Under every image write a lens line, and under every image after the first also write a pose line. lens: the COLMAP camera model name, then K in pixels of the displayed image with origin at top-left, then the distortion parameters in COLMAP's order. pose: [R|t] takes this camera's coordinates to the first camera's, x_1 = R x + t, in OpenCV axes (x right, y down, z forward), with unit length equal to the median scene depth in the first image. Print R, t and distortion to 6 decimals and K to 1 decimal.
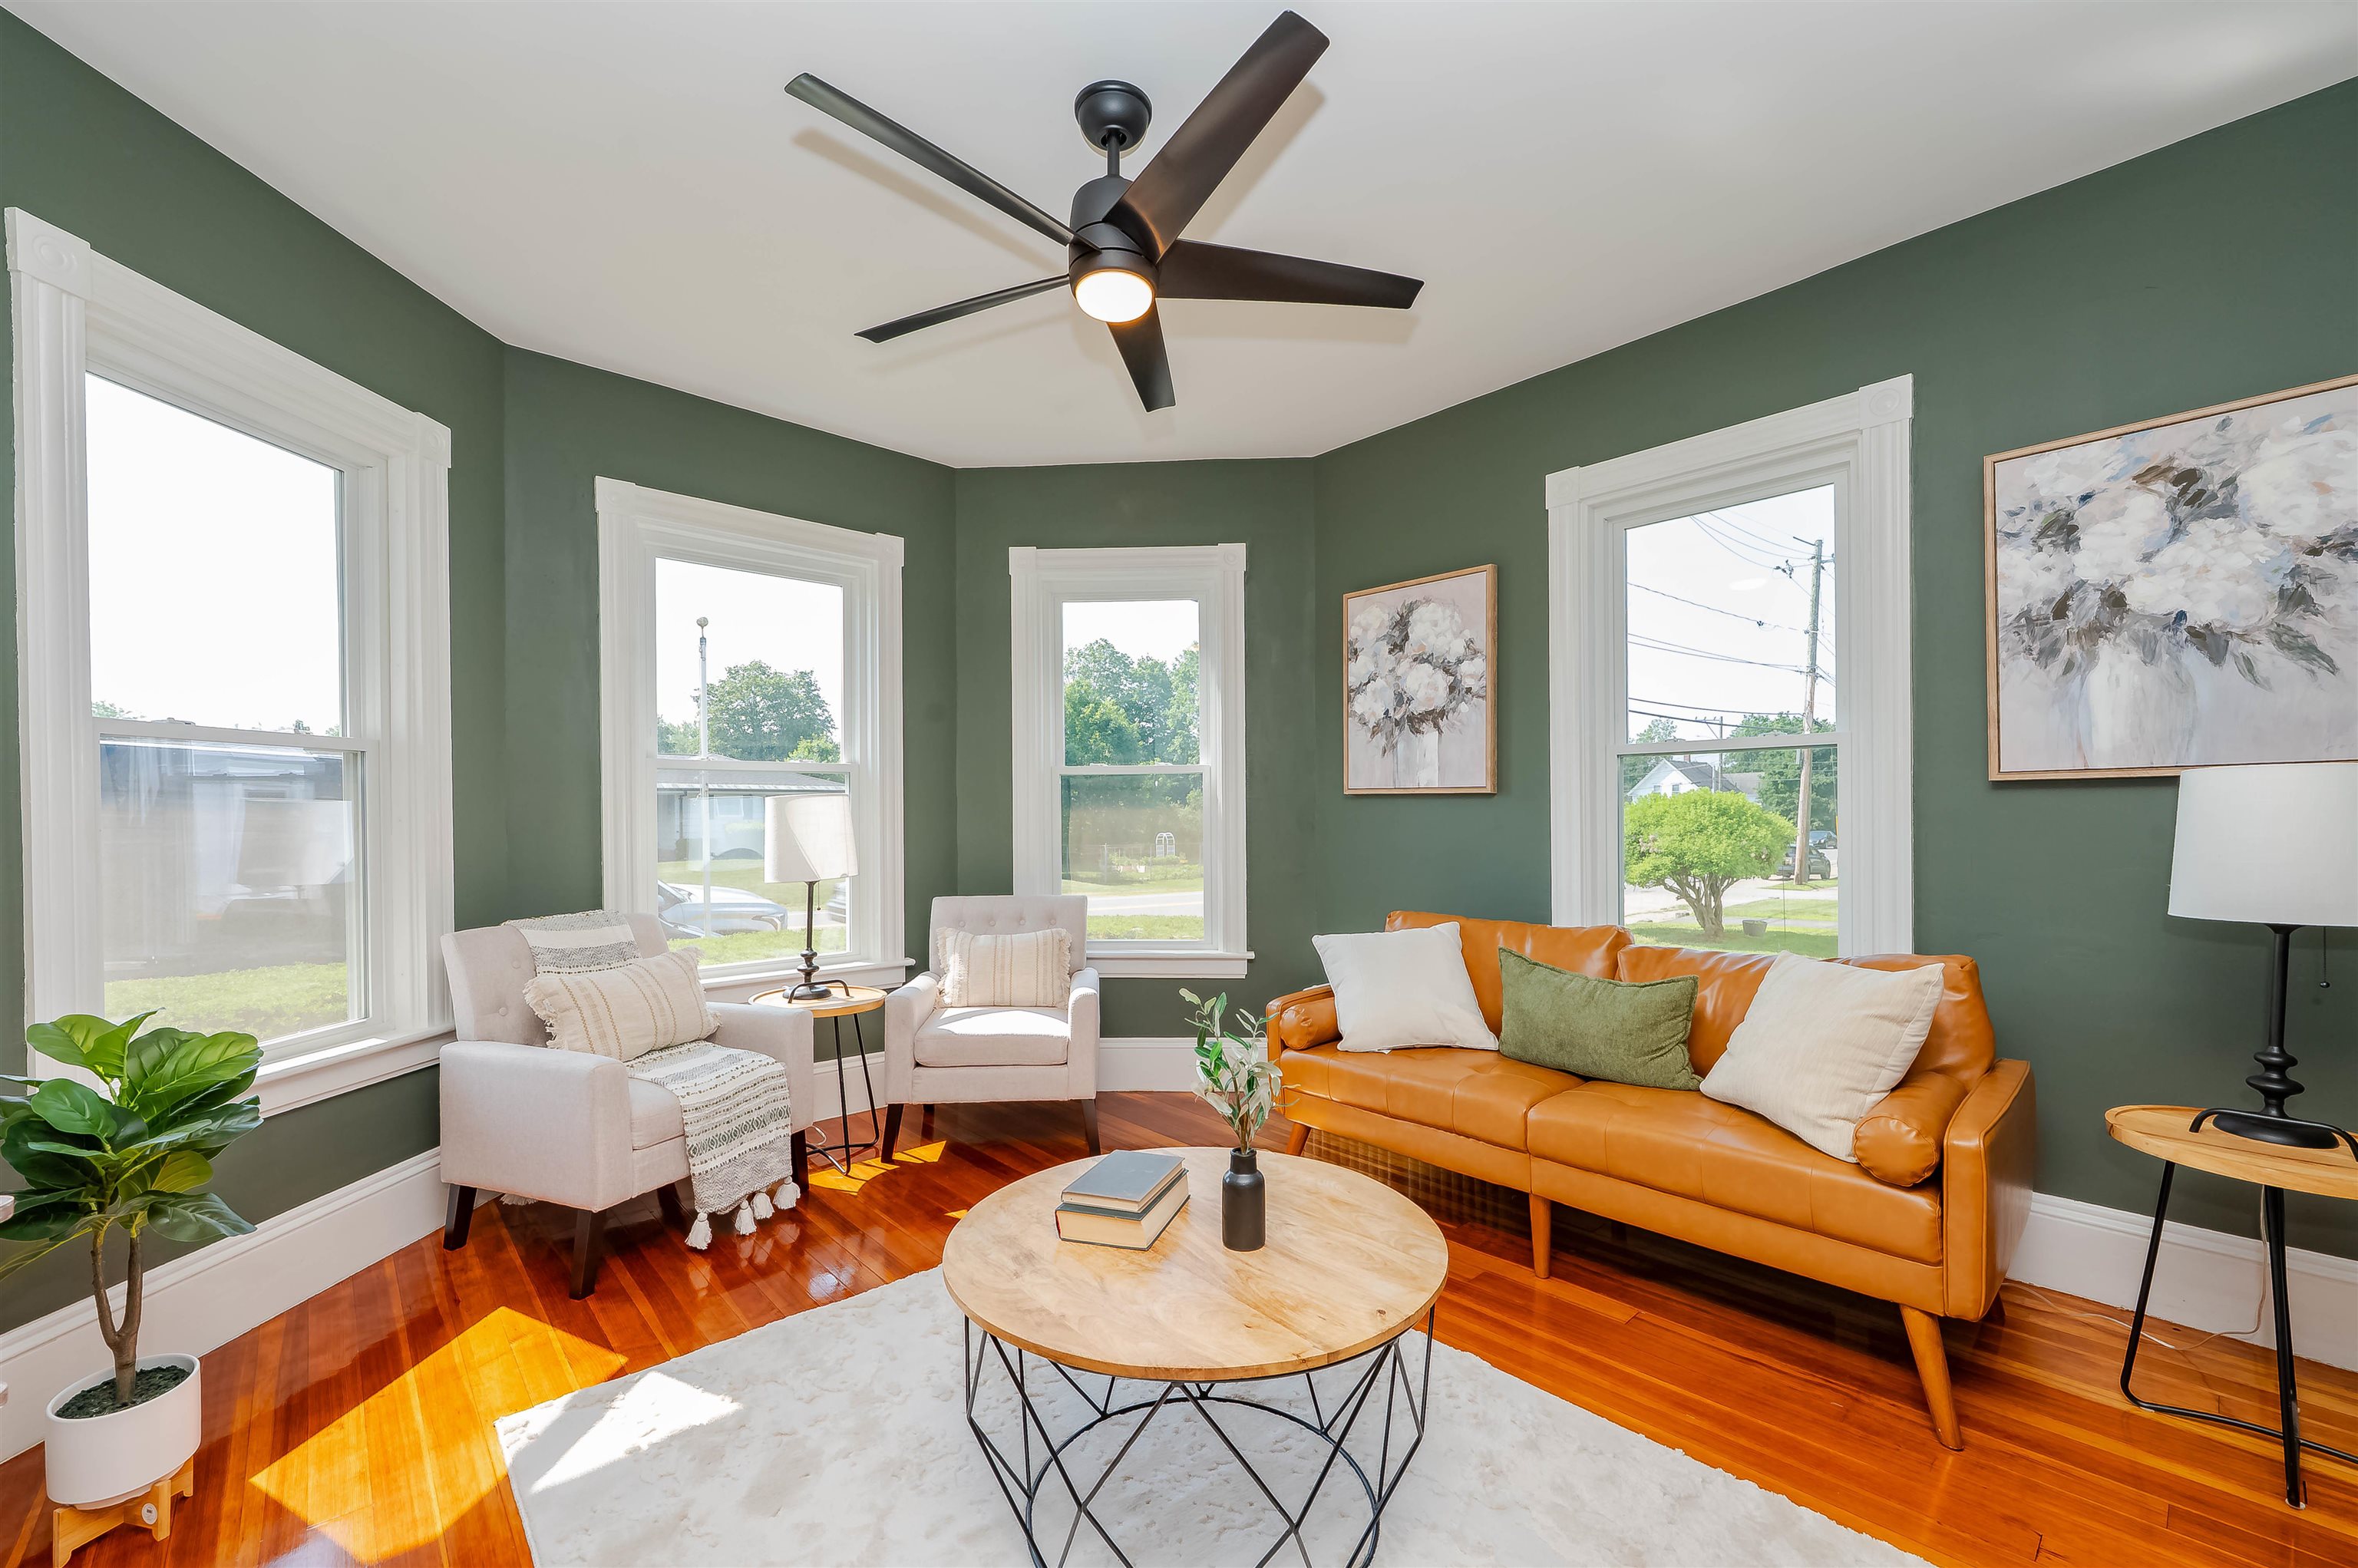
lens RADIAL K [[958.4, 0, 1197.6], [0, 958.4, 794.3], [0, 0, 1]] dist [0.000861, 0.000320]
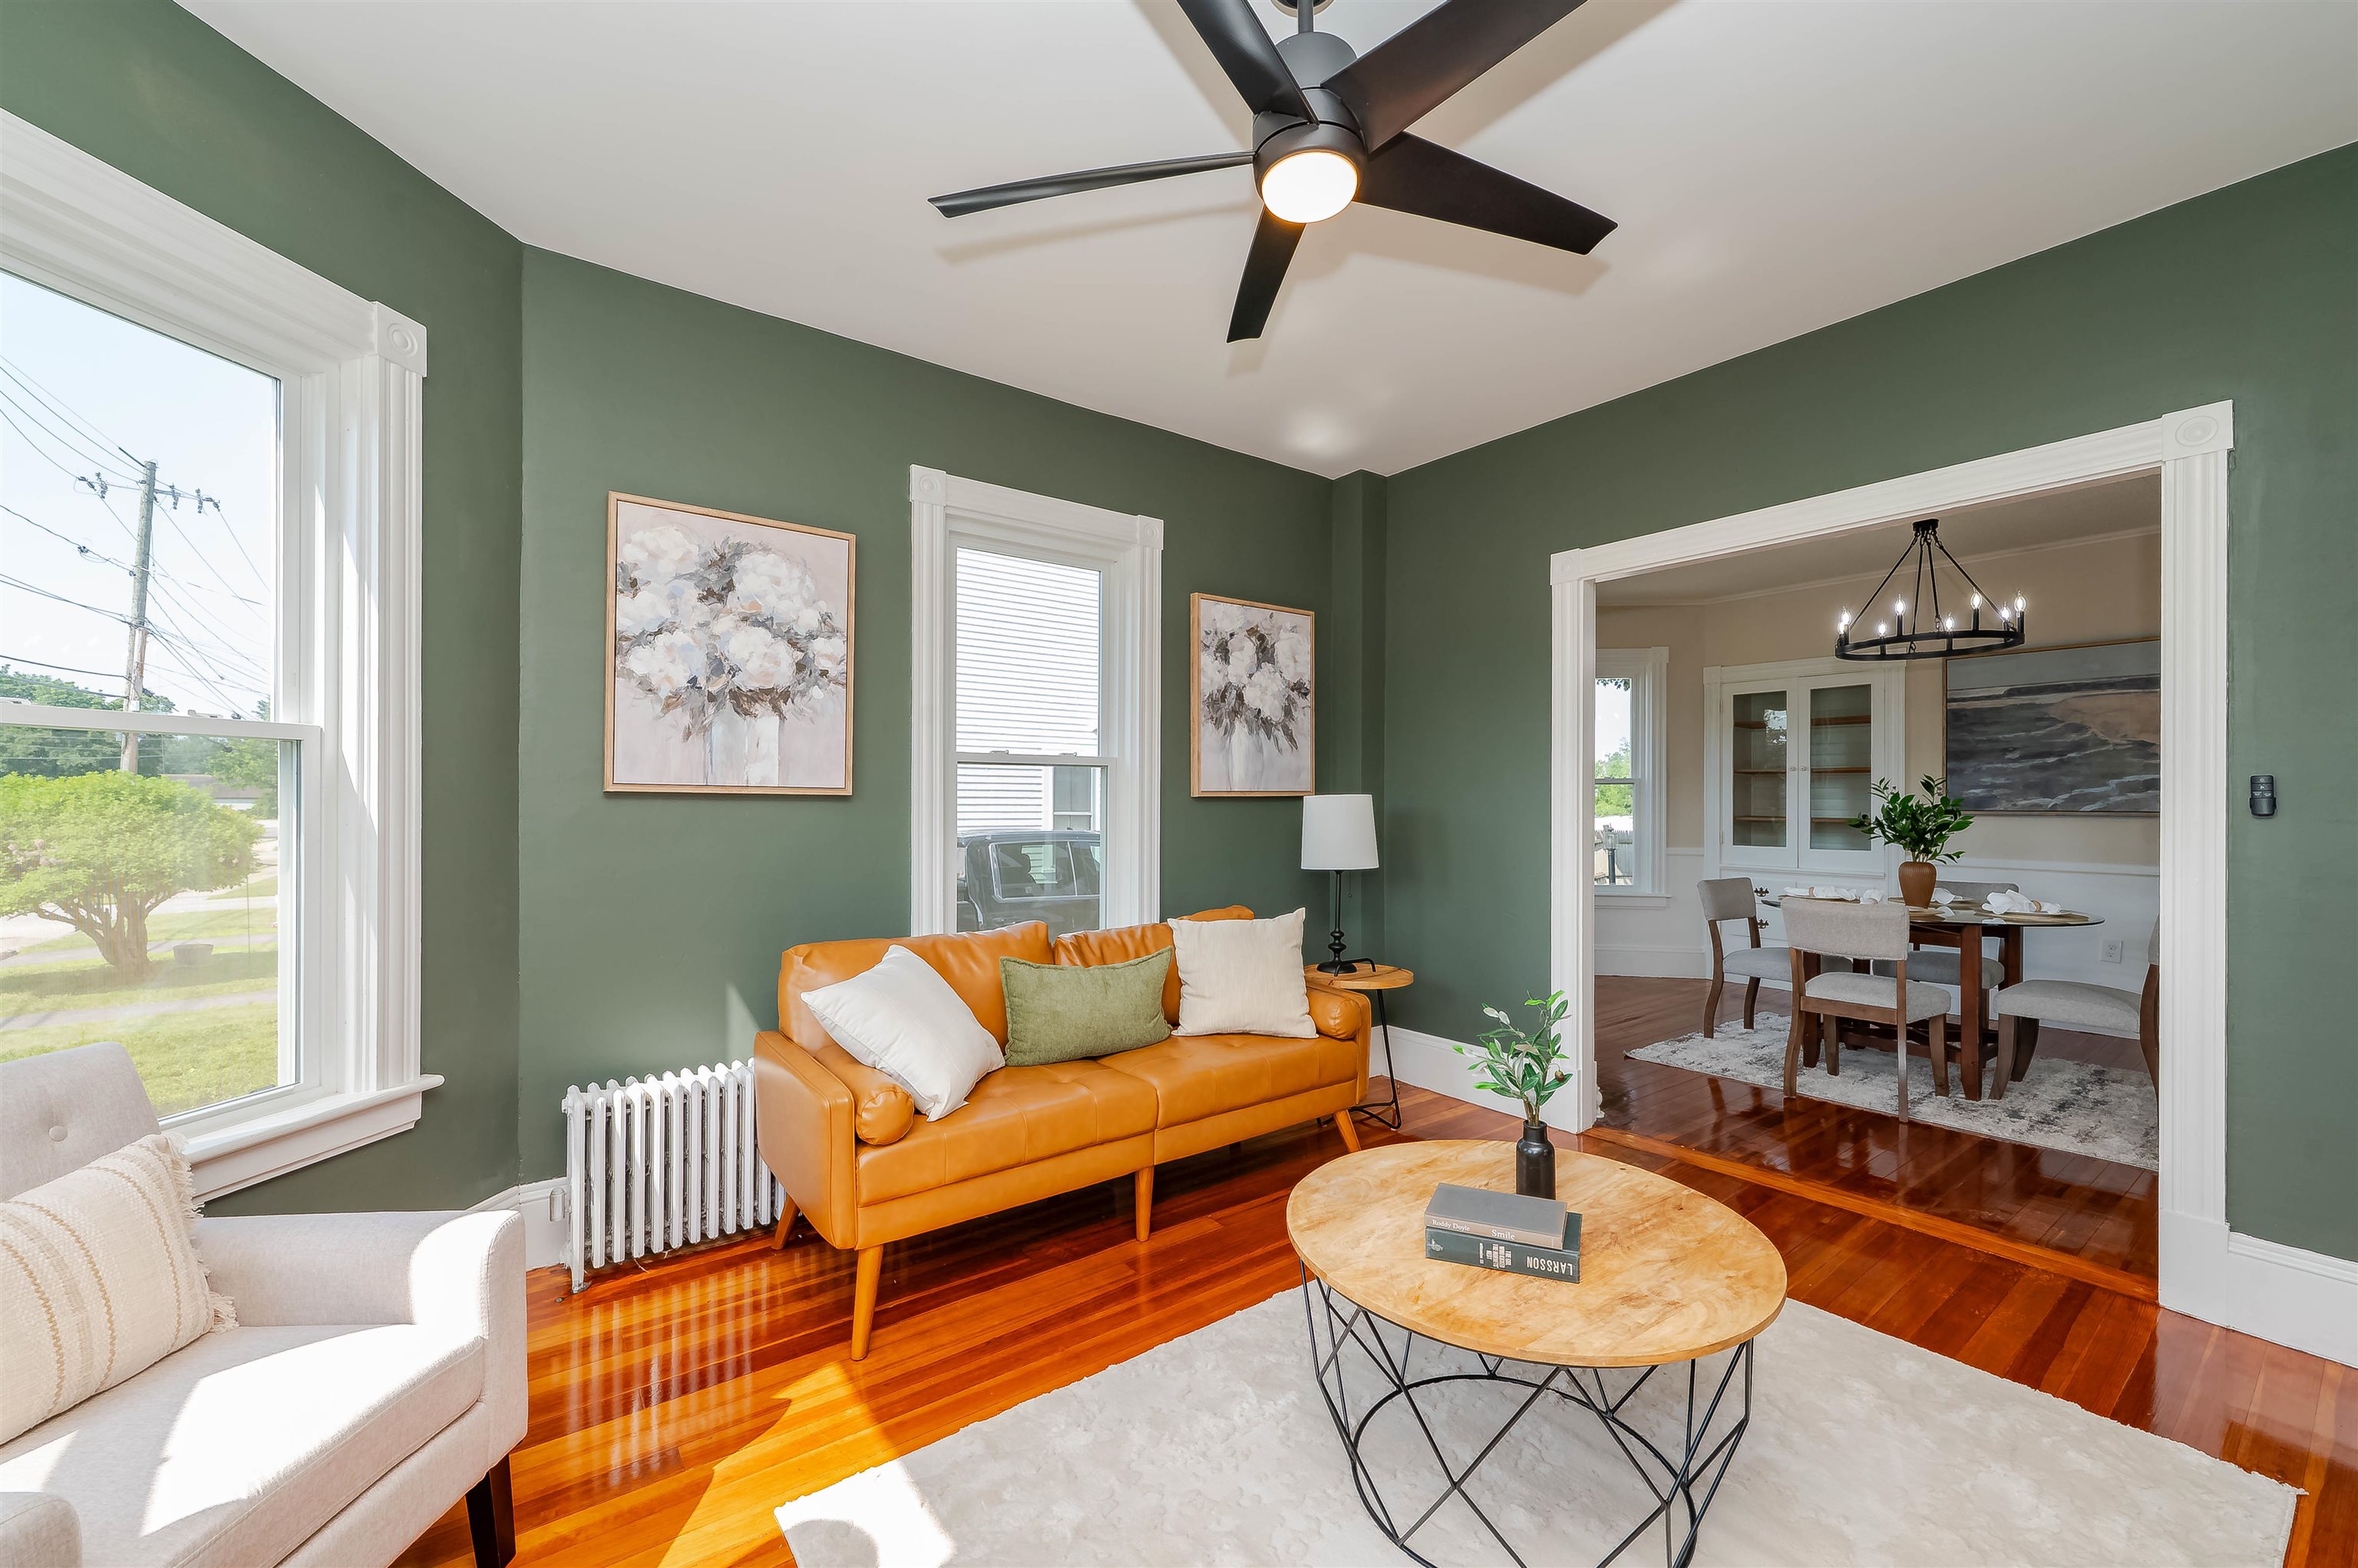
lens RADIAL K [[951.6, 0, 1179.0], [0, 951.6, 784.0], [0, 0, 1]] dist [0.002254, 0.000245]
pose [[0.092282, 0.022987, 0.995468, -0.514042], [-0.022611, 0.999524, -0.020985, -0.000406], [-0.995476, -0.020572, 0.092758, 0.600305]]
